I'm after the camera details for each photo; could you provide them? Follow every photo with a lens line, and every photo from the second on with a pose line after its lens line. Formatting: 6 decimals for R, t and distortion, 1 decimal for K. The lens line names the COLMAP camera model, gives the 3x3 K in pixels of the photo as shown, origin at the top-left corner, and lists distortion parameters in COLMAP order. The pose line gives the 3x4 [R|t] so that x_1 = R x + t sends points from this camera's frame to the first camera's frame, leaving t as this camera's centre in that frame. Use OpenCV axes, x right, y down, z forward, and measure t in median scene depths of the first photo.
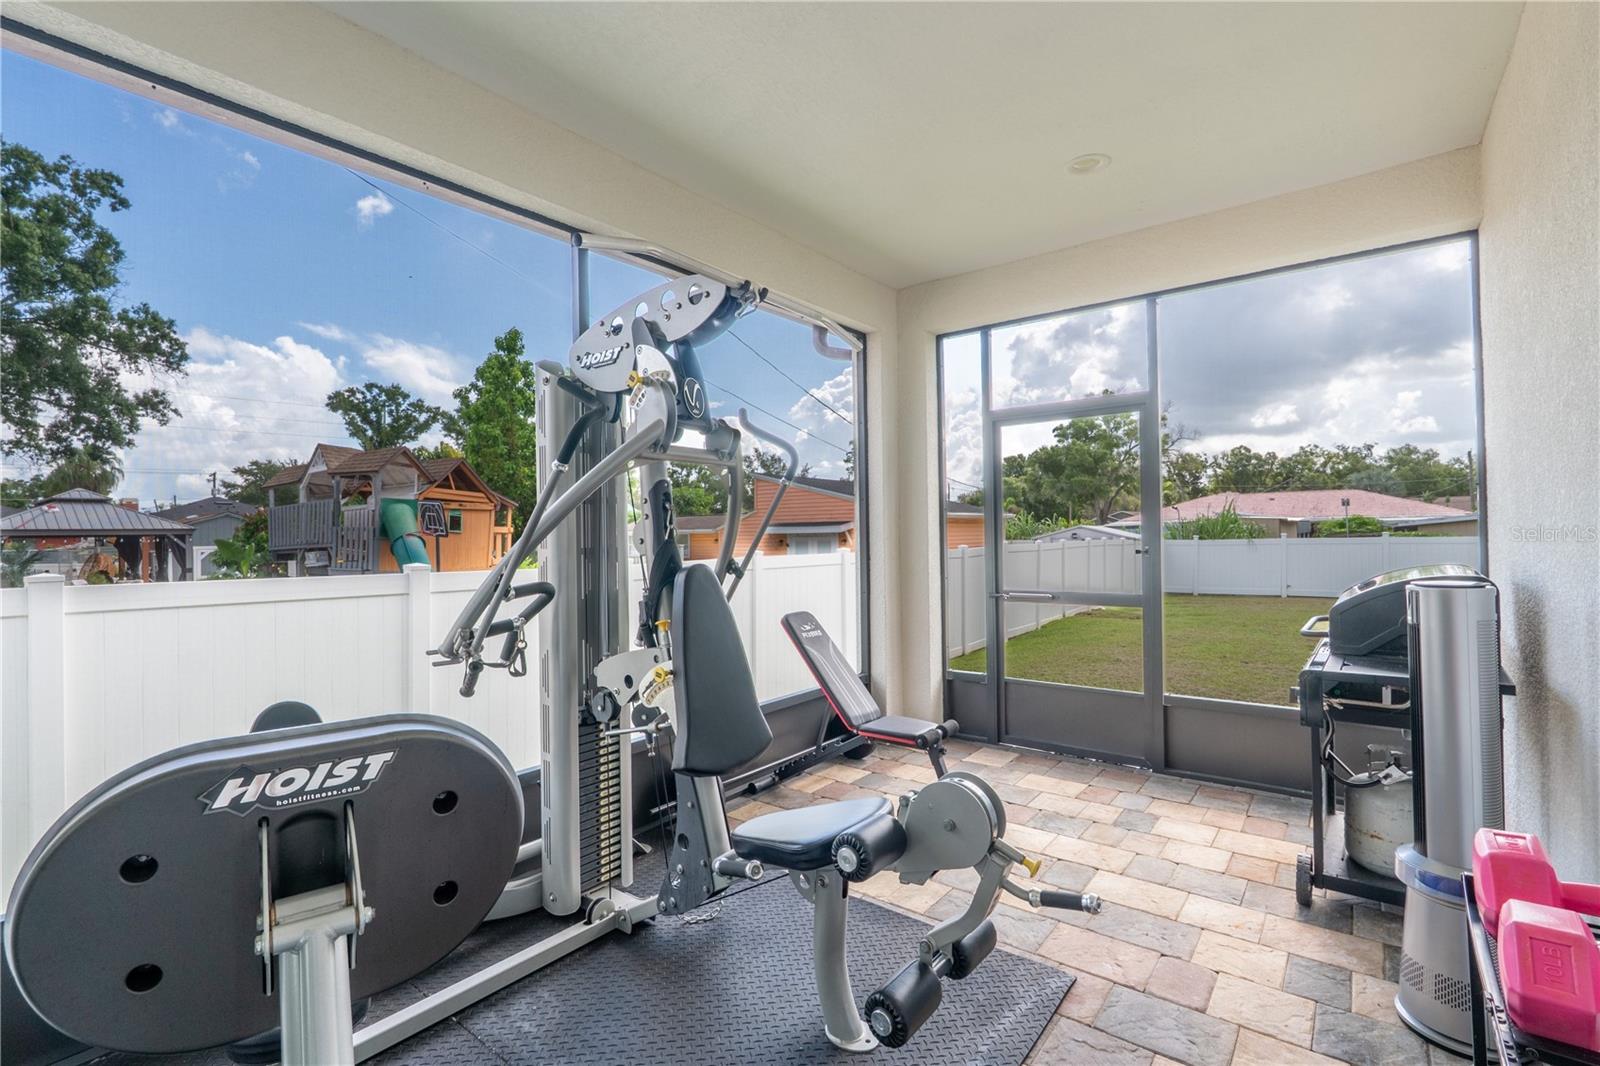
lens RADIAL K [[732.3, 0, 799.8], [0, 732.3, 533.0], [0, 0, 1]] dist [-0.004206, 0.000370]
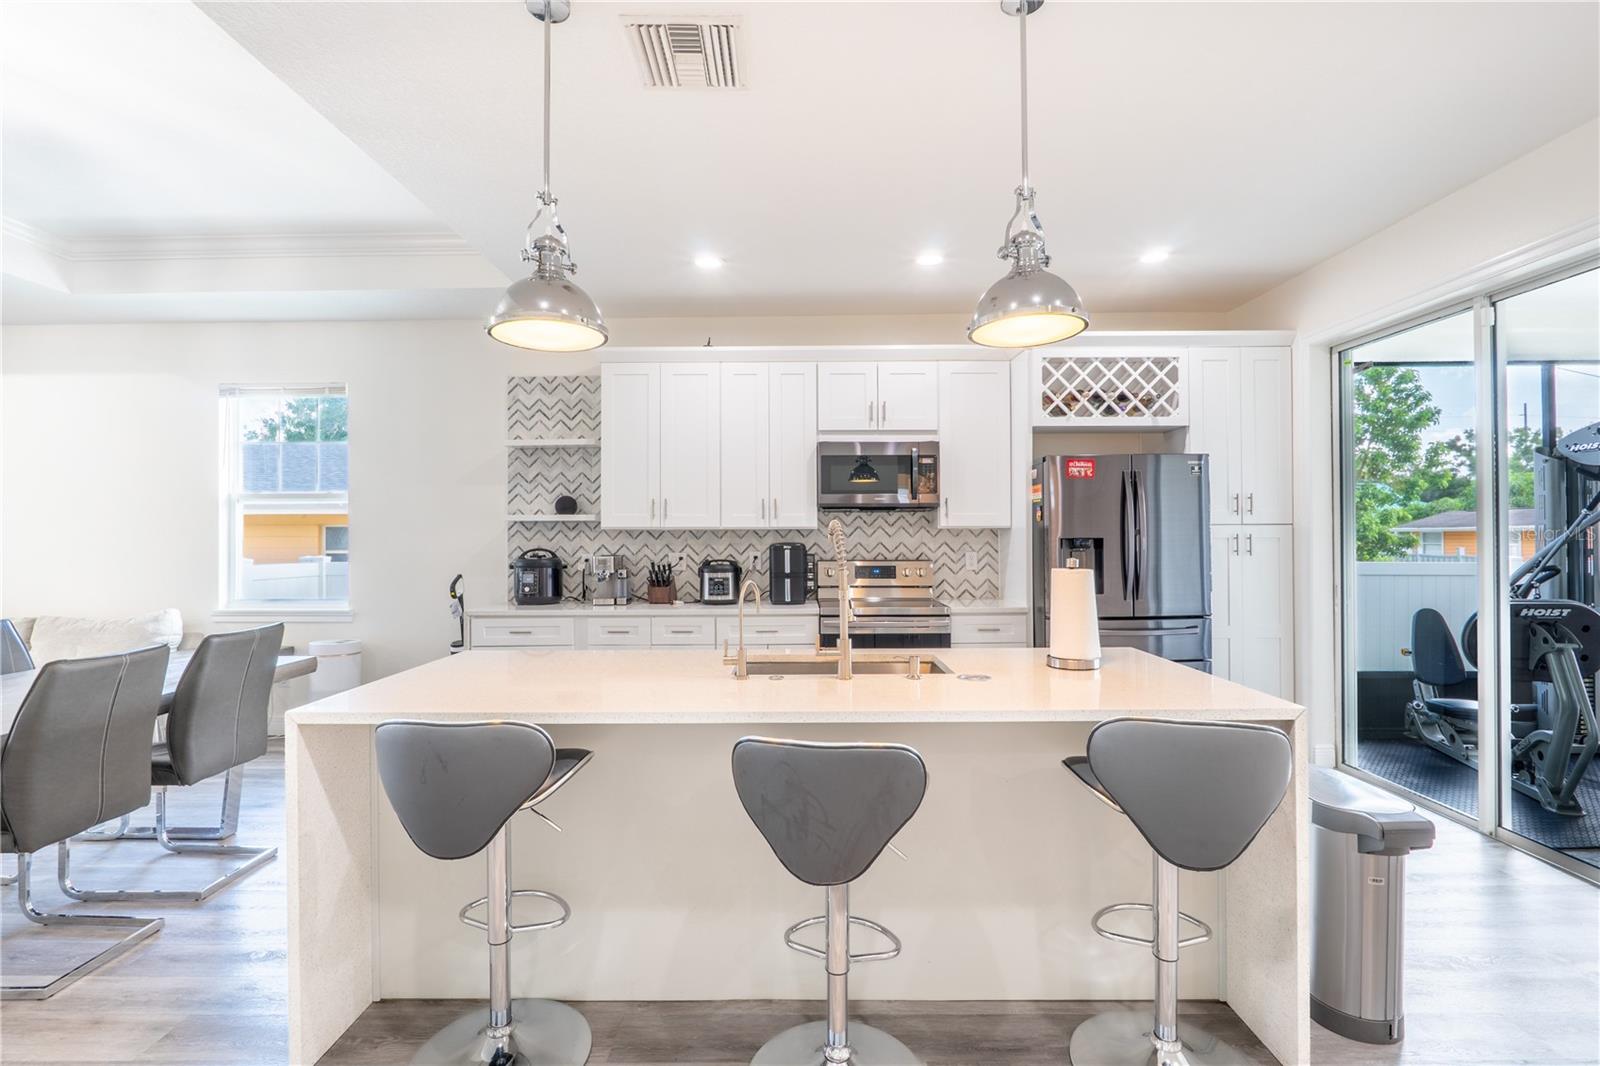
lens RADIAL K [[732.3, 0, 787.5], [0, 732.3, 524.4], [0, 0, 1]] dist [-0.004206, 0.000370]
pose [[0.602240, 0.003849, -0.798306, -0.045539], [-0.001632, 0.999992, 0.003590, -0.110280], [0.798314, -0.000859, 0.602241, -4.208223]]
